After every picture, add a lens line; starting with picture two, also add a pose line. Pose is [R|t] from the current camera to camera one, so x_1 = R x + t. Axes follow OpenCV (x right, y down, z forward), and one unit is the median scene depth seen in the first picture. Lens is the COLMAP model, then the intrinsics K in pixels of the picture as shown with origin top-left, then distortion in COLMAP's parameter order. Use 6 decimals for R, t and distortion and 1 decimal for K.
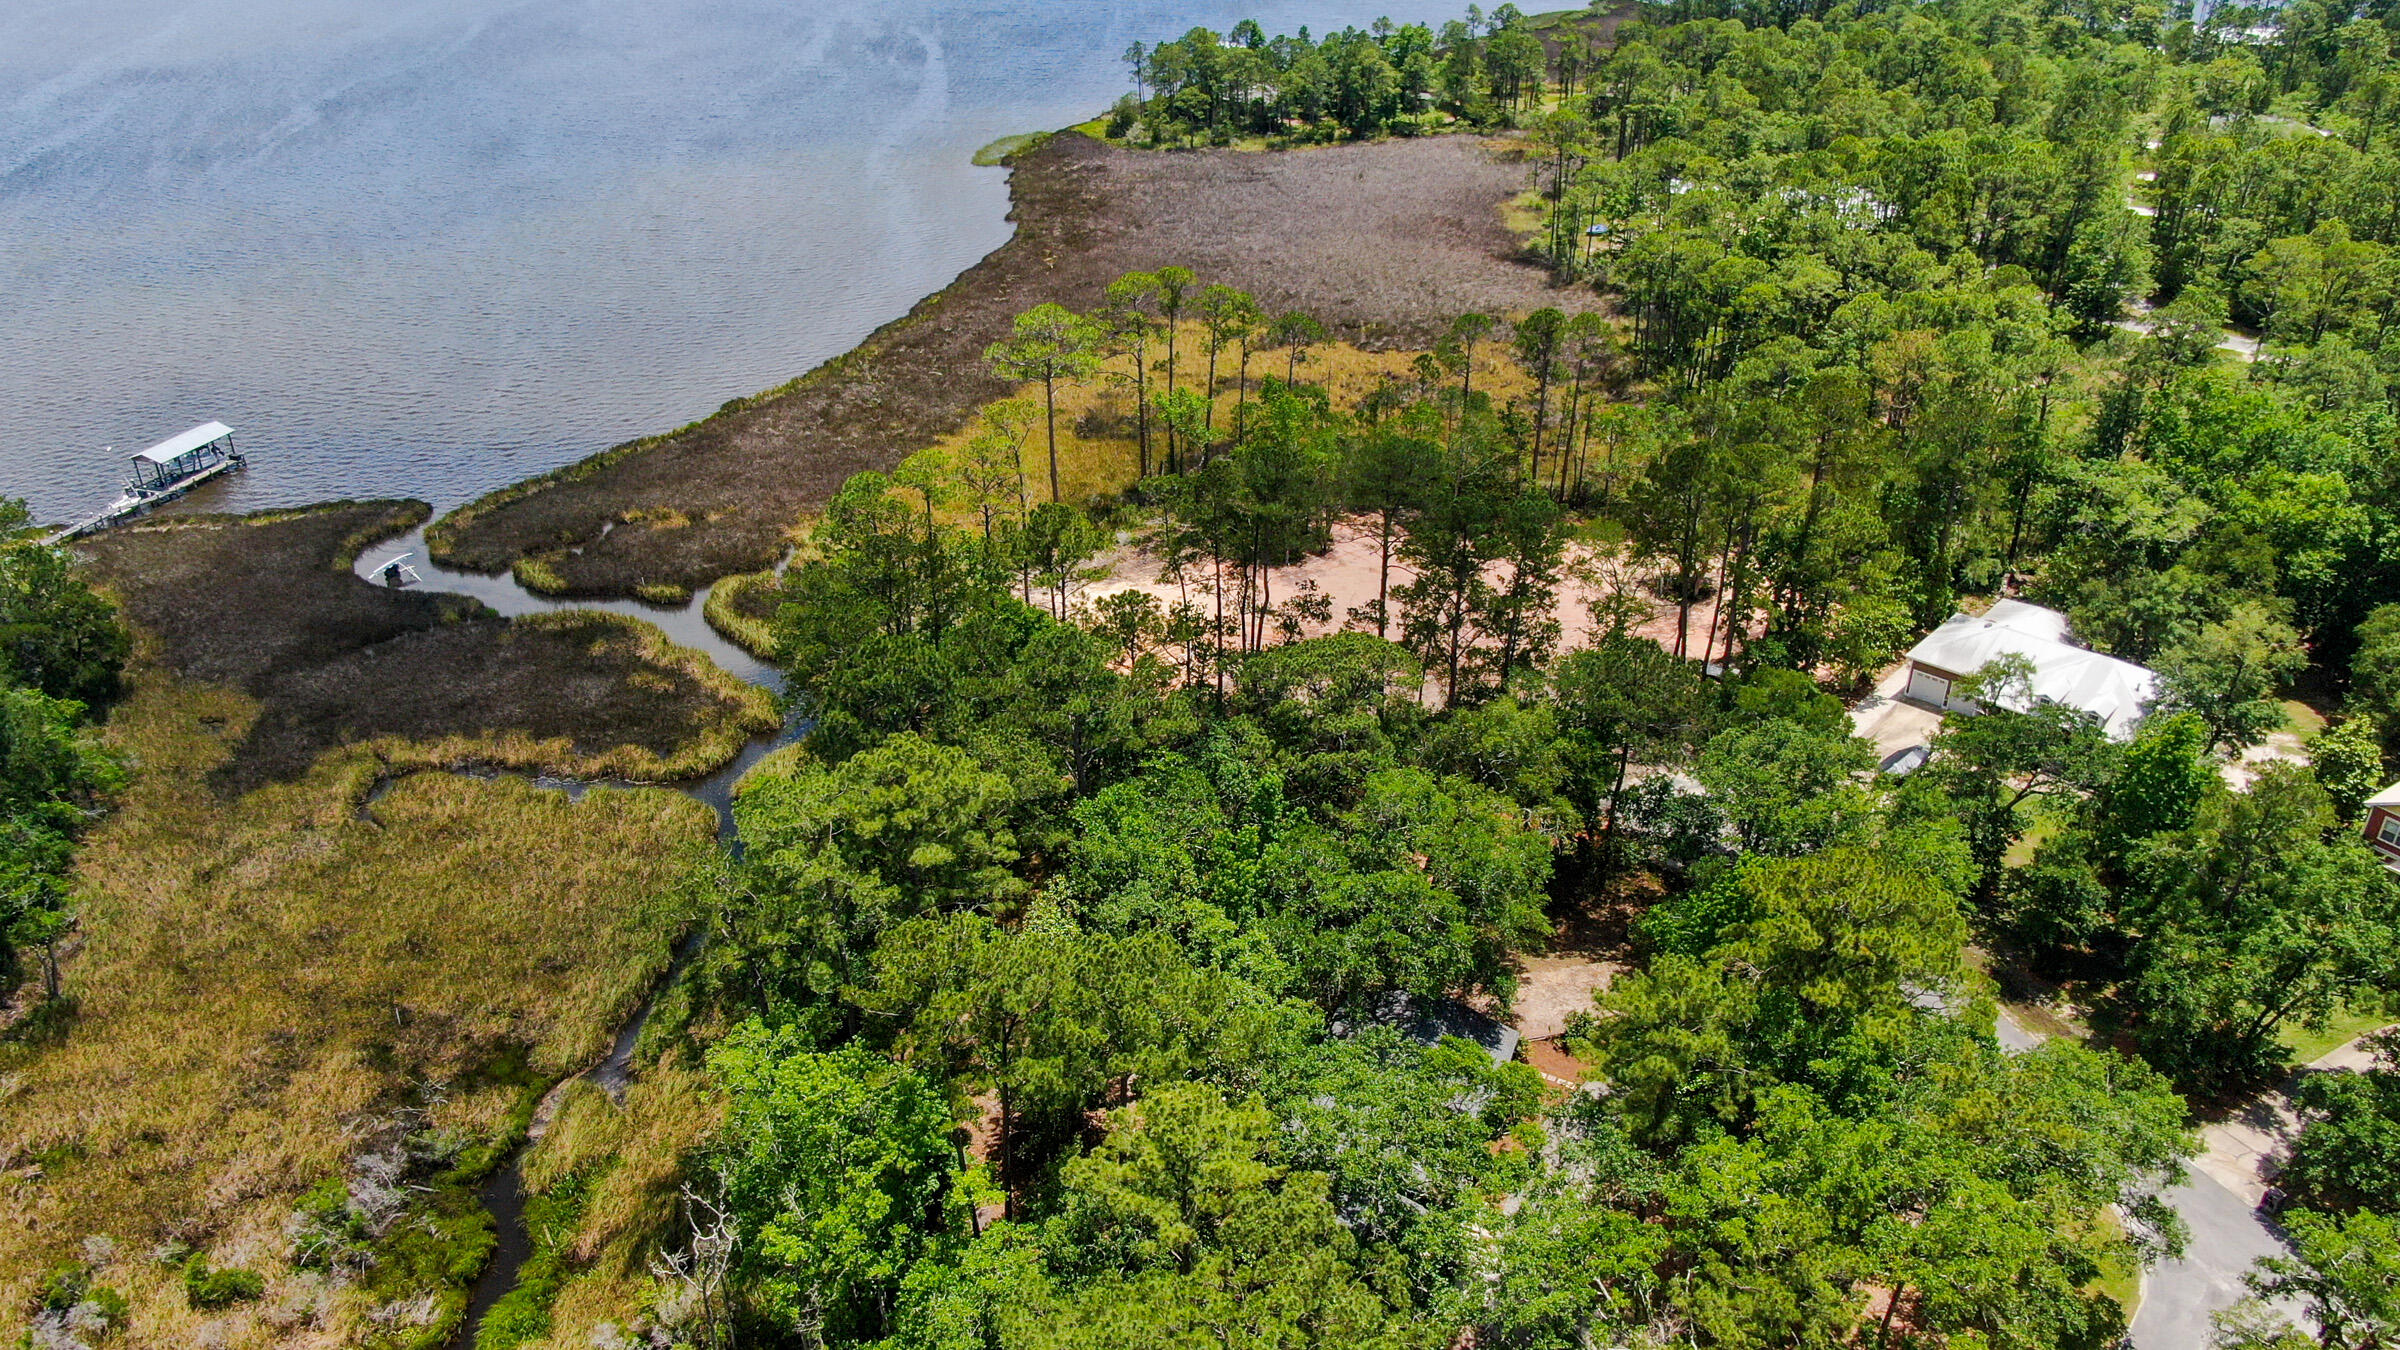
lens RADIAL K [[1746.0, 0, 1213.8], [0, 1746.0, 674.7], [0, 0, 1]] dist [-0.011250, 0.000848]
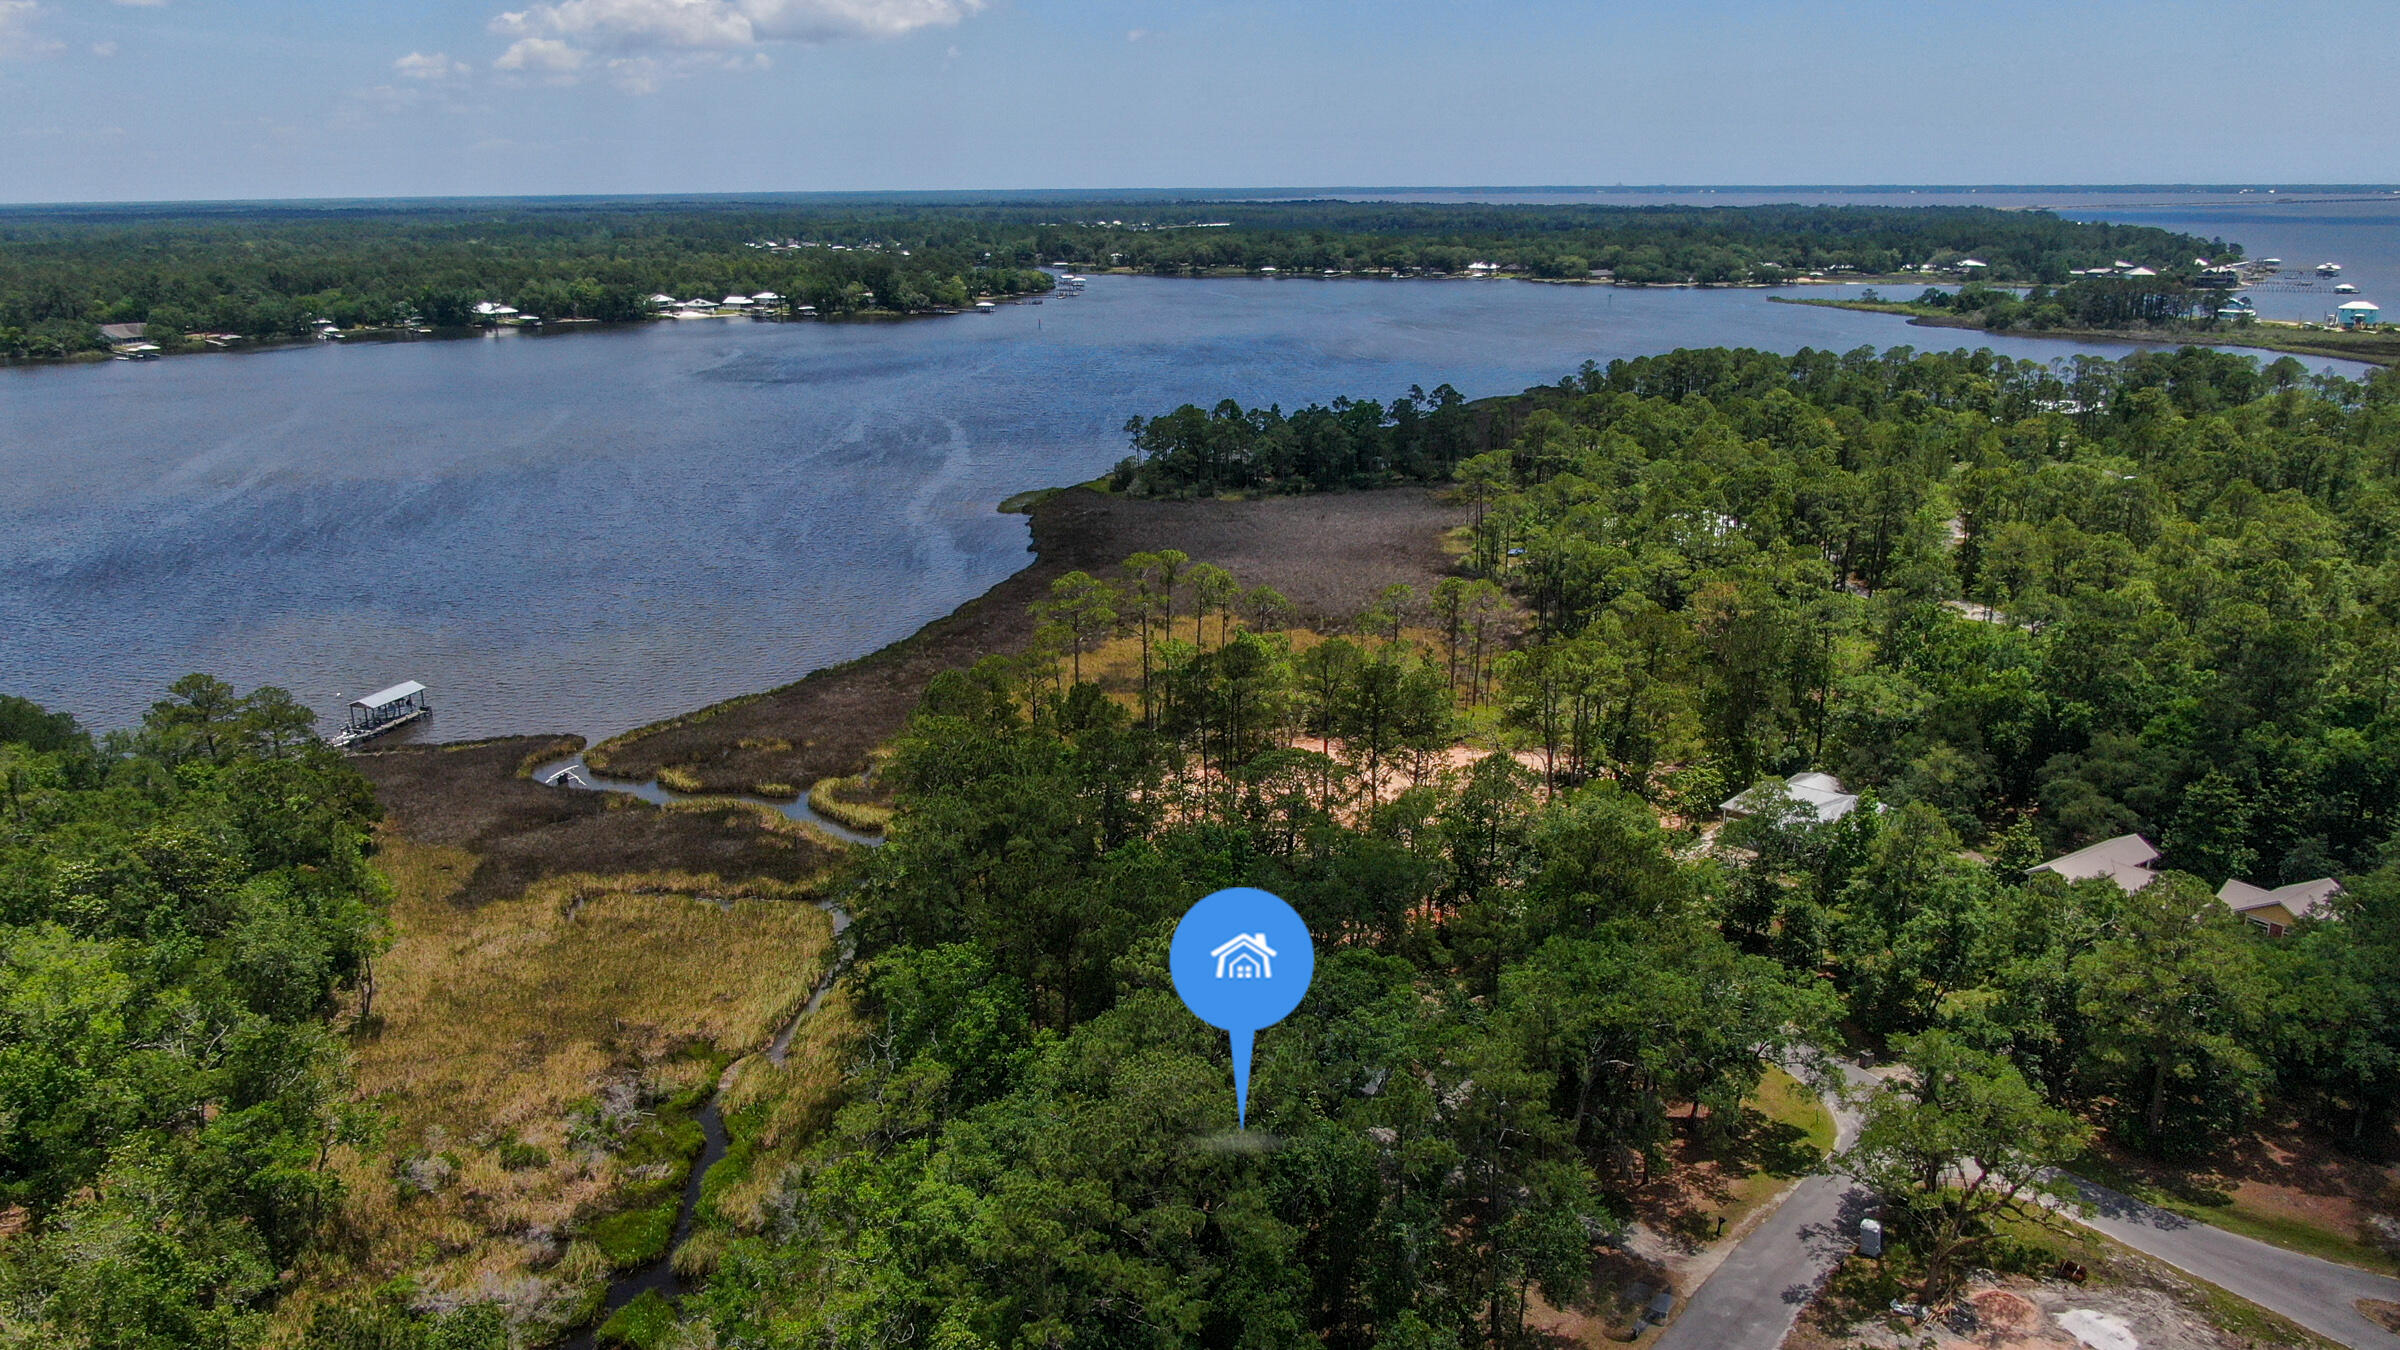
lens RADIAL K [[1767.1, 0, 1200.0], [0, 1767.1, 675.0], [0, 0, 1]] dist [-0.005580, -0.000328]
pose [[0.999984, -0.005639, -0.001047, 0.000364], [0.005270, 0.975379, -0.220474, 0.153543], [0.002264, 0.220465, 0.975392, -0.282982]]
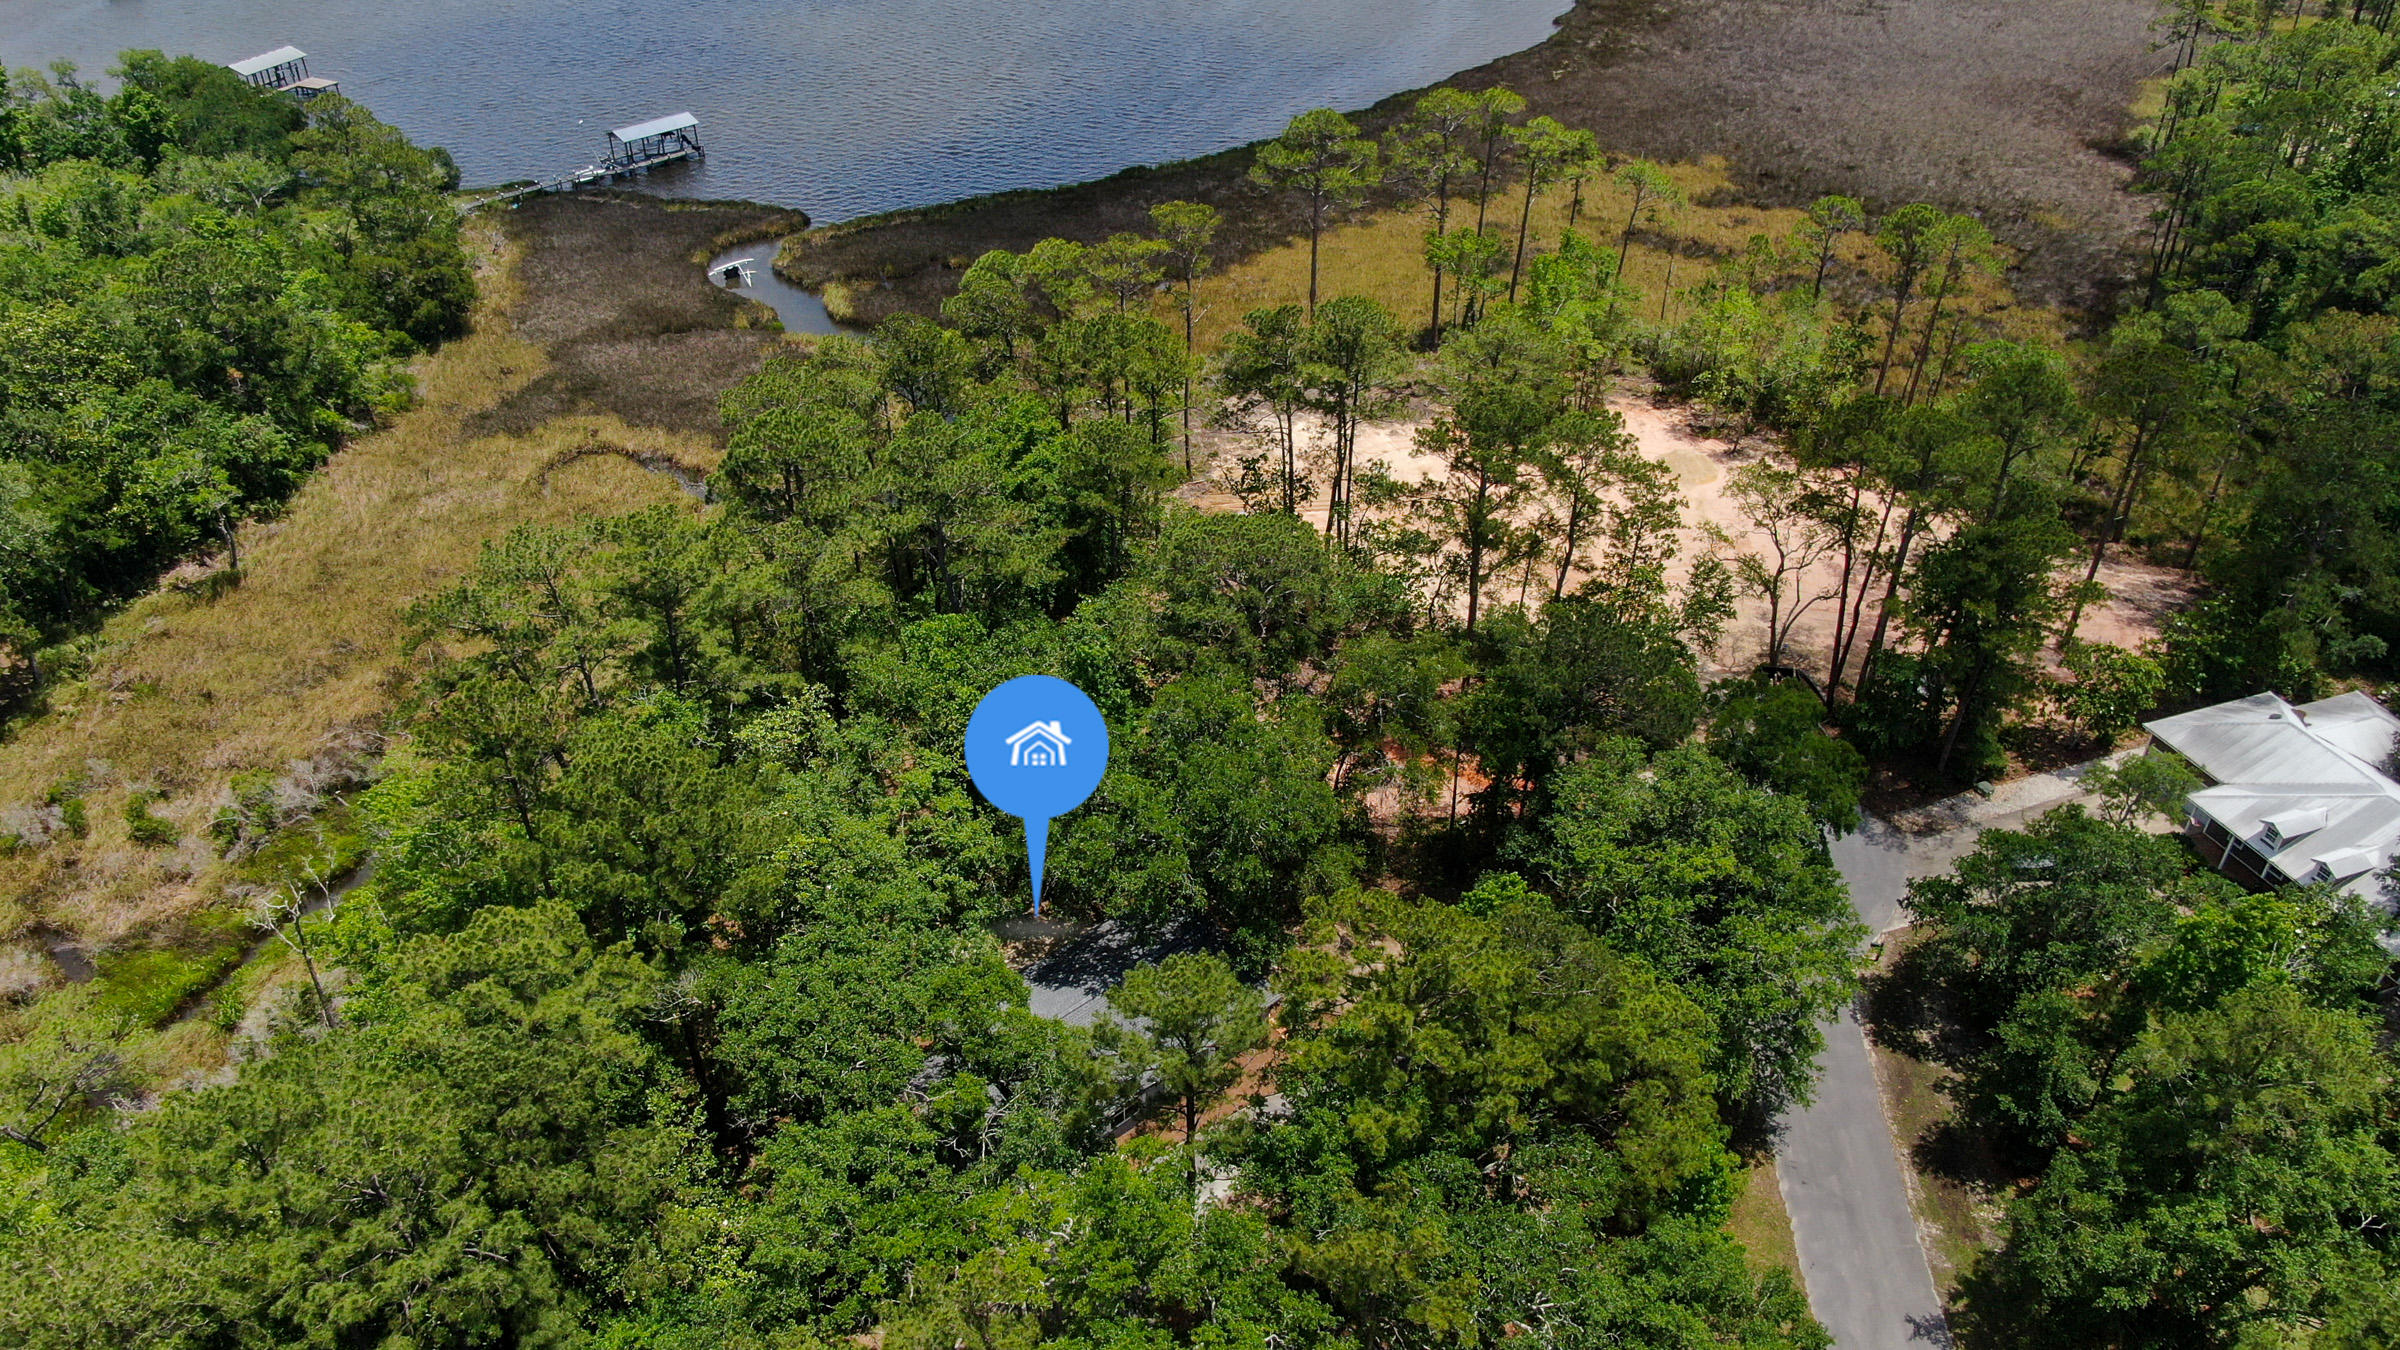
lens RADIAL K [[1746.0, 0, 1213.8], [0, 1746.0, 674.7], [0, 0, 1]] dist [-0.011250, 0.000848]
pose [[0.890161, 0.263717, -0.371574, 0.260949], [-0.221555, 0.963106, 0.152777, -0.049539], [0.398155, -0.053672, 0.915747, 0.108836]]
